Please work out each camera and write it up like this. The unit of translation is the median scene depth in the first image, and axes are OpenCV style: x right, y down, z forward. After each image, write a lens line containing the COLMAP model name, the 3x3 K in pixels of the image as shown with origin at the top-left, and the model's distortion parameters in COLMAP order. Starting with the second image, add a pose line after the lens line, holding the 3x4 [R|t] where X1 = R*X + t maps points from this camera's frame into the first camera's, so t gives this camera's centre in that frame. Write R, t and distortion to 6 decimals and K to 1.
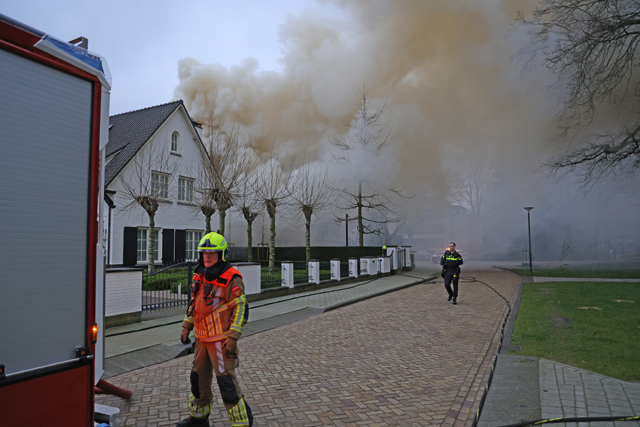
lens RADIAL K [[446.7, 0, 322.9], [0, 446.7, 214.7], [0, 0, 1]] dist [-0.090683, 0.046861]
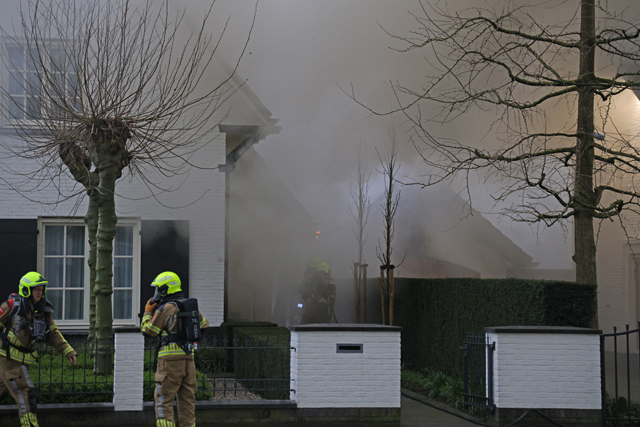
lens RADIAL K [[1848.8, 0, 331.4], [0, 1848.8, 203.1], [0, 0, 1]] dist [0.813175, 0.000000]
pose [[0.549629, -0.025699, -0.835014, 0.883348], [0.054323, 0.998511, 0.005026, 0.028351], [0.833641, -0.048123, 0.550206, 0.490402]]
